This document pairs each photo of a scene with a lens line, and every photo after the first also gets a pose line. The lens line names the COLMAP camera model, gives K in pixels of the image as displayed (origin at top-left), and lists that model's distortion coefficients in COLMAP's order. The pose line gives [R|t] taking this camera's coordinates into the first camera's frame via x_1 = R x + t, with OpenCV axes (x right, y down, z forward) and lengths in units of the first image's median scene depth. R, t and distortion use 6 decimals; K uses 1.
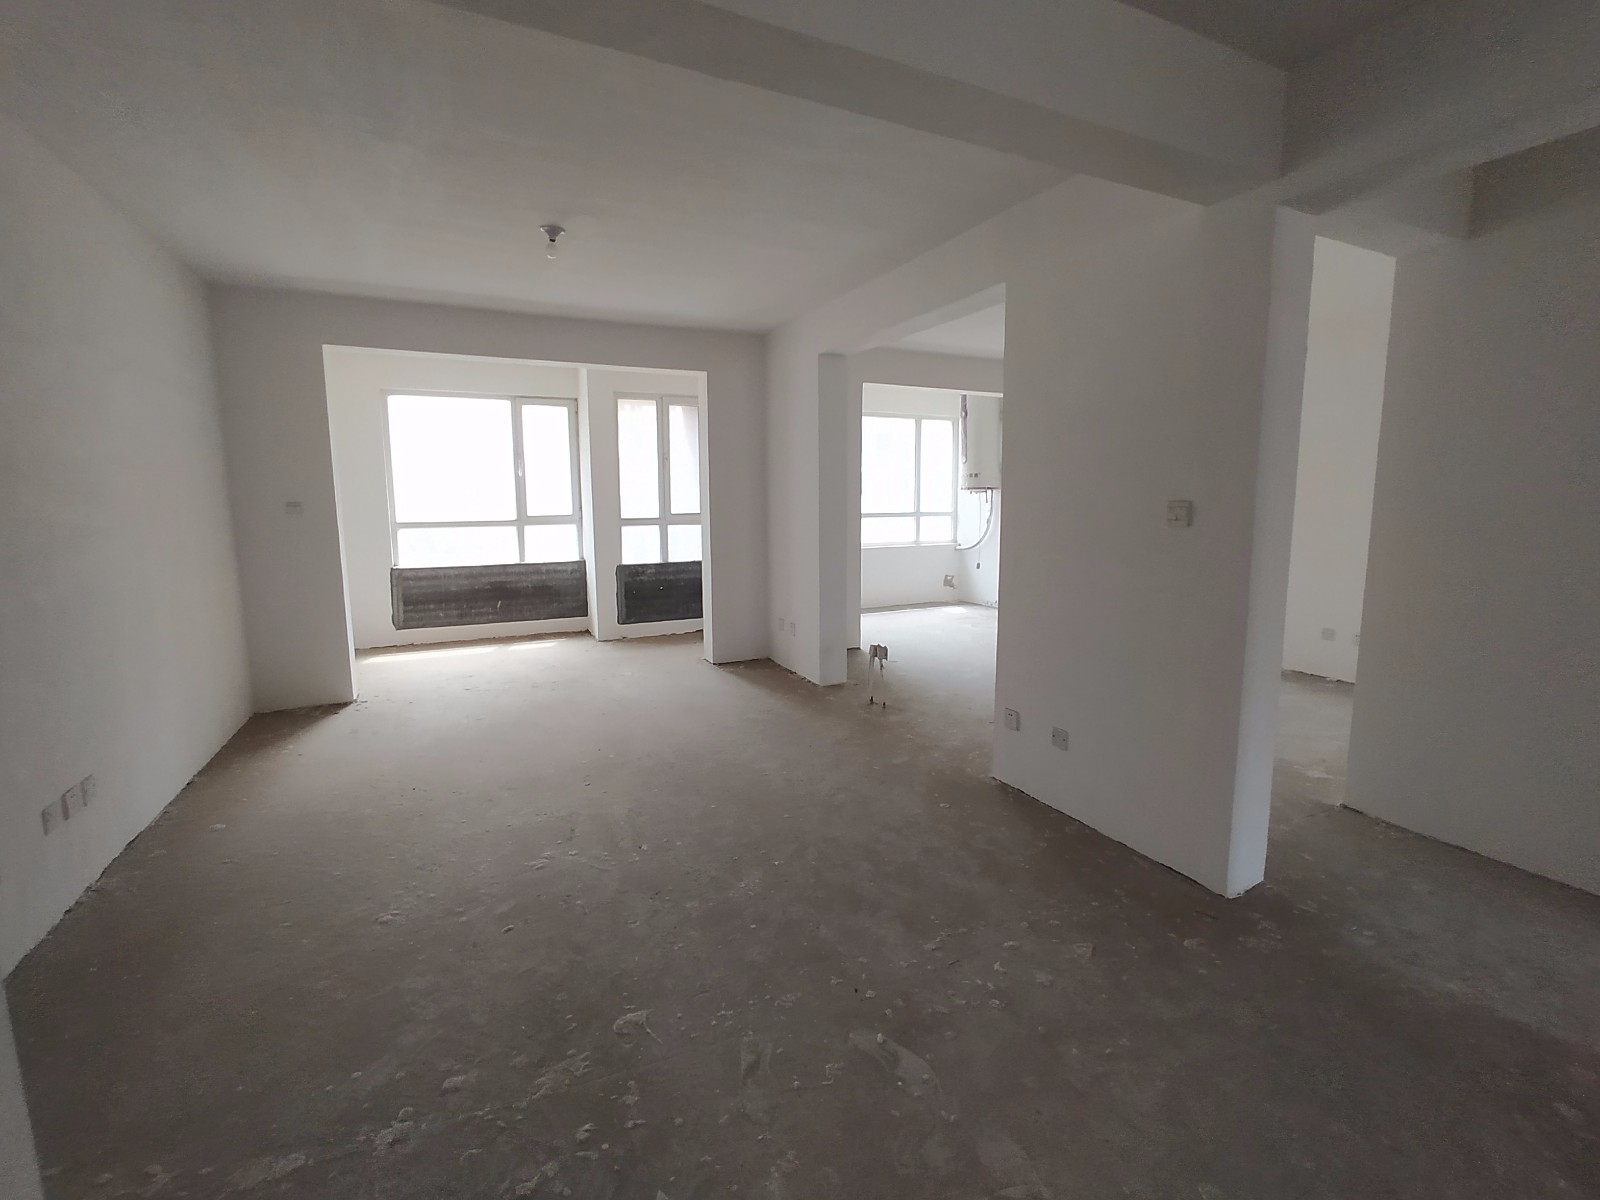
lens RADIAL K [[710.5, 0, 799.4], [0, 710.5, 583.8], [0, 0, 1]] dist [-0.001673, -0.000321]
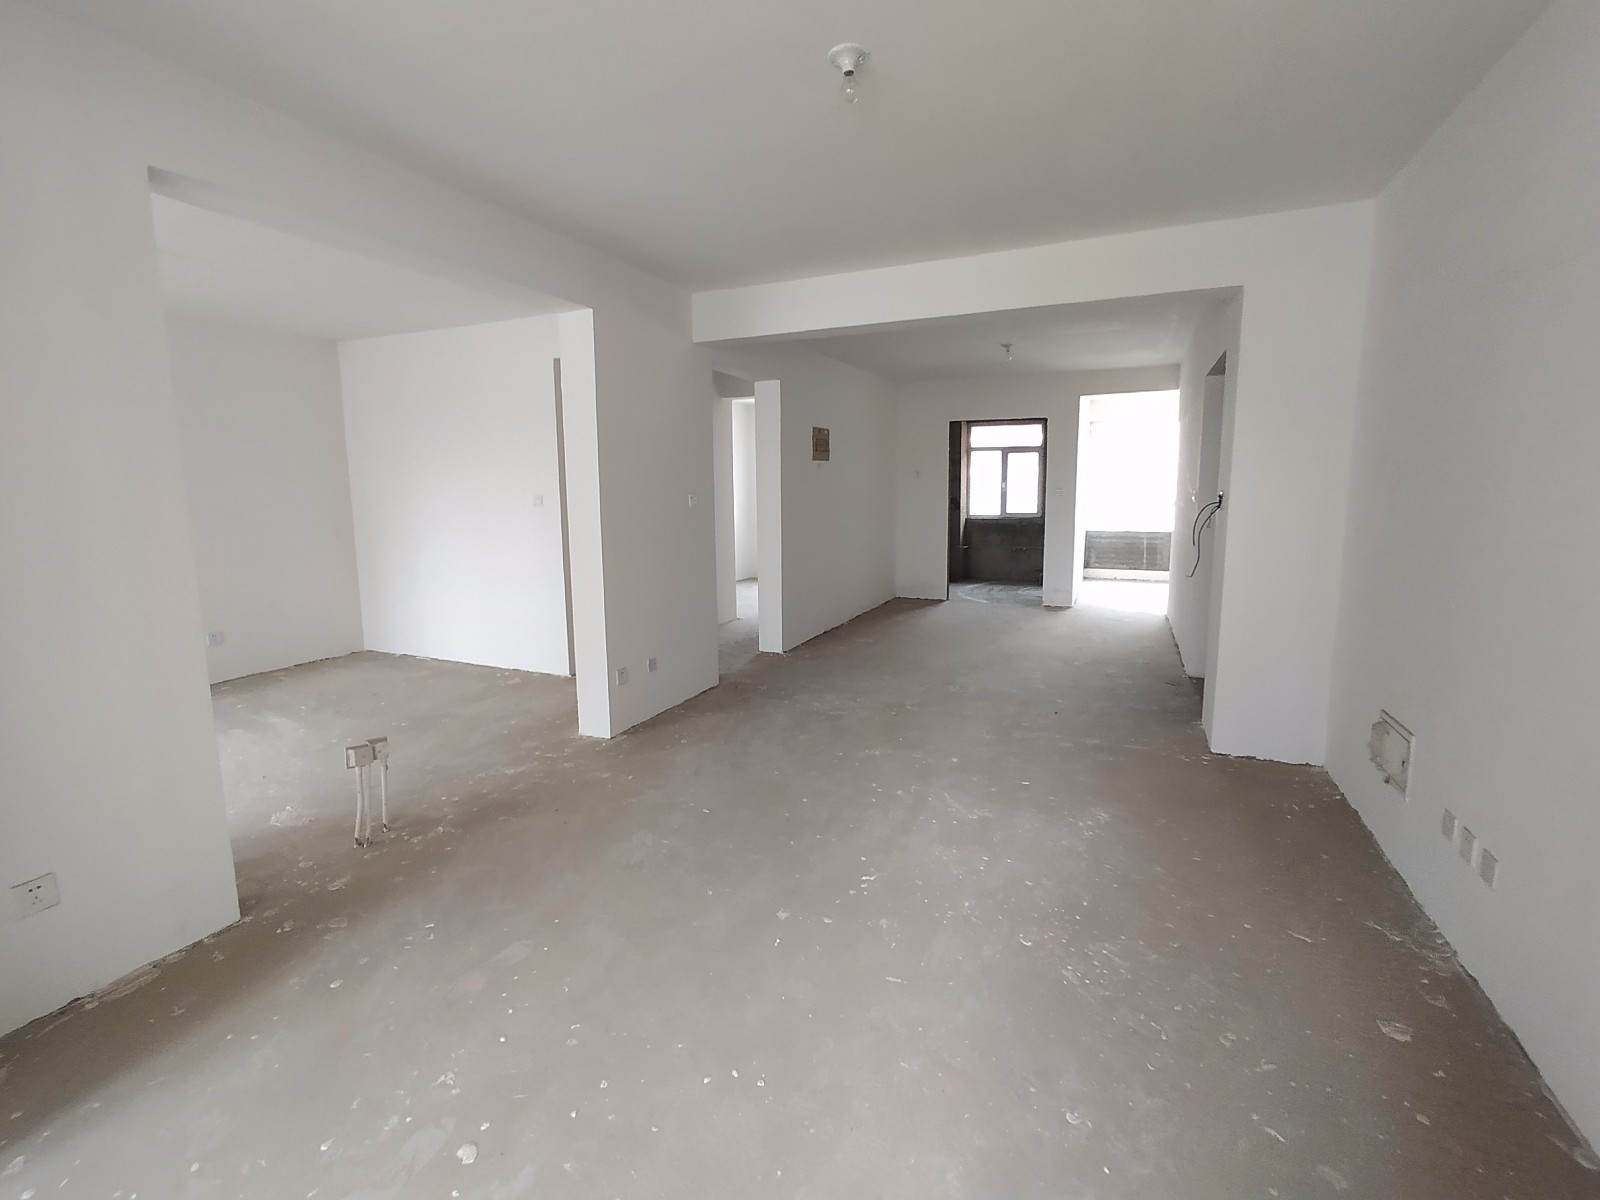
lens RADIAL K [[710.5, 0, 799.4], [0, 710.5, 583.8], [0, 0, 1]] dist [-0.001673, -0.000321]
pose [[-0.649476, -0.092705, 0.754710, -0.315082], [0.101054, 0.973213, 0.206508, -0.073139], [-0.753638, 0.210388, -0.622709, 0.584169]]
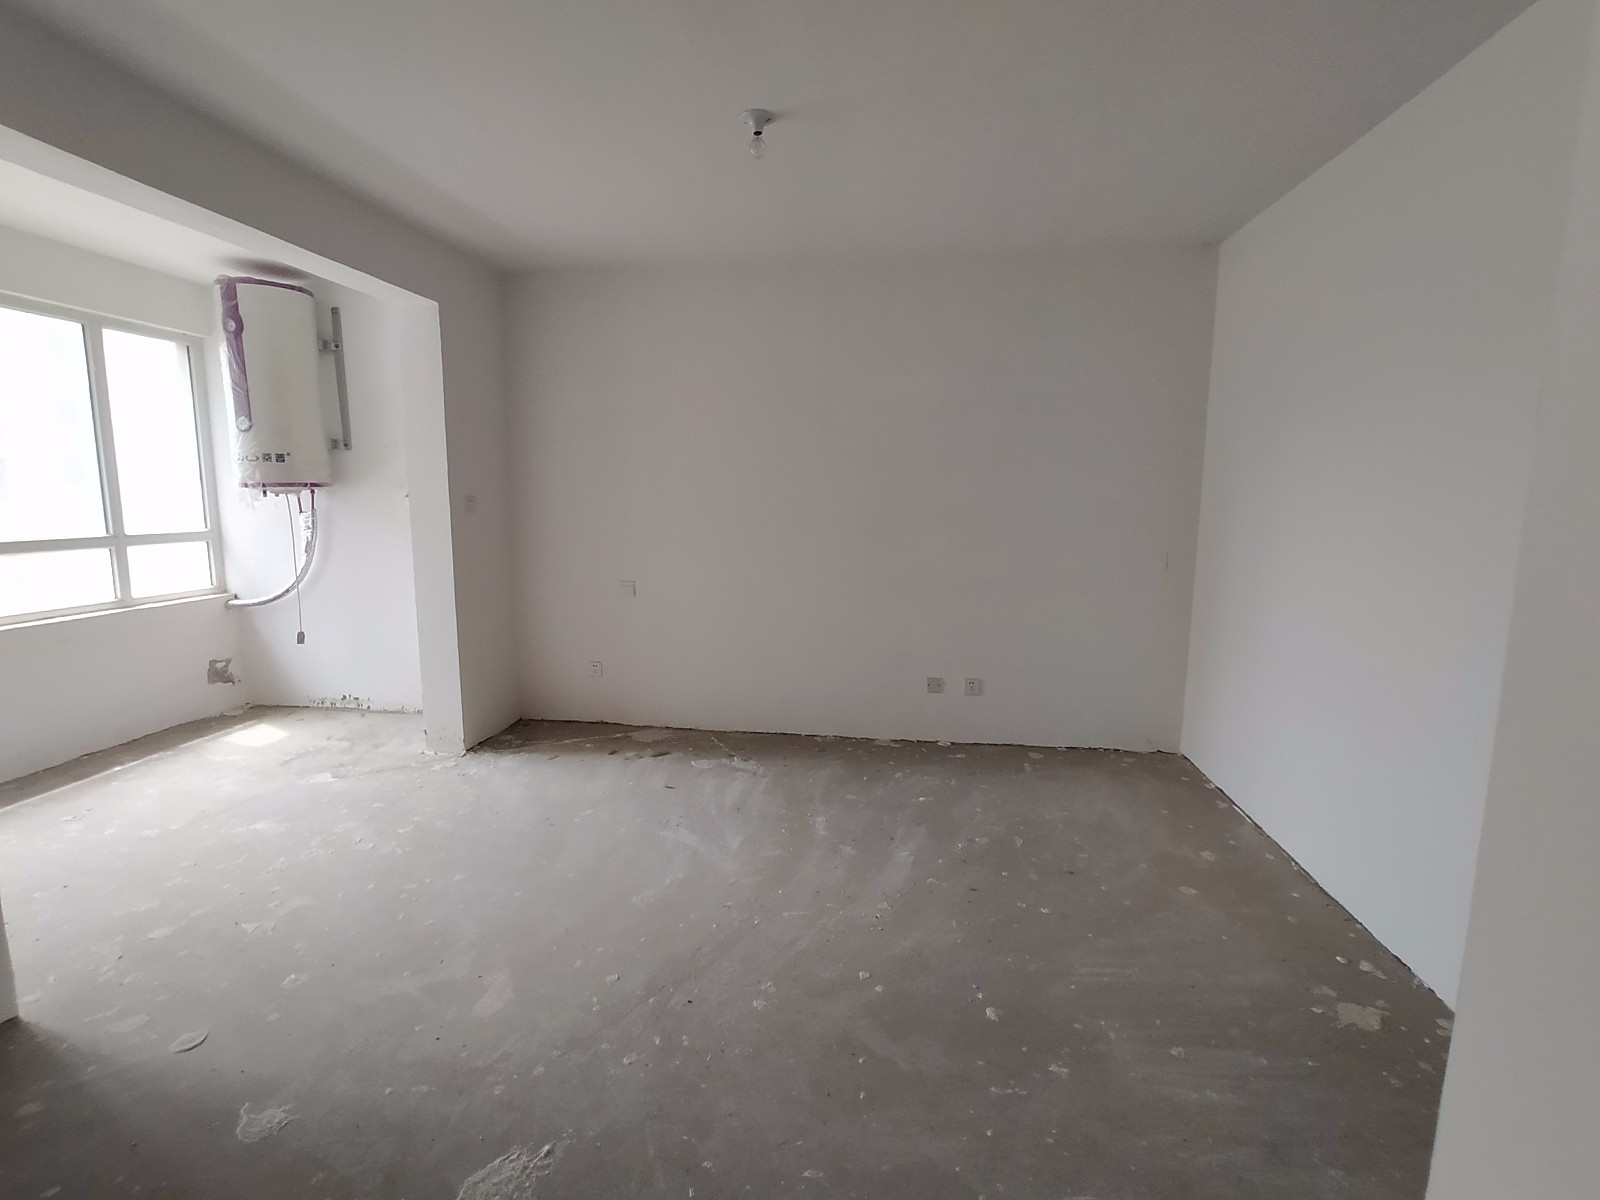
lens RADIAL K [[710.5, 0, 799.4], [0, 710.5, 583.8], [0, 0, 1]] dist [-0.001673, -0.000321]
pose [[0.549008, -0.097487, 0.830112, 0.030021], [0.099888, 0.993709, 0.050637, -0.053628], [-0.829827, 0.055118, 0.555293, 0.420402]]
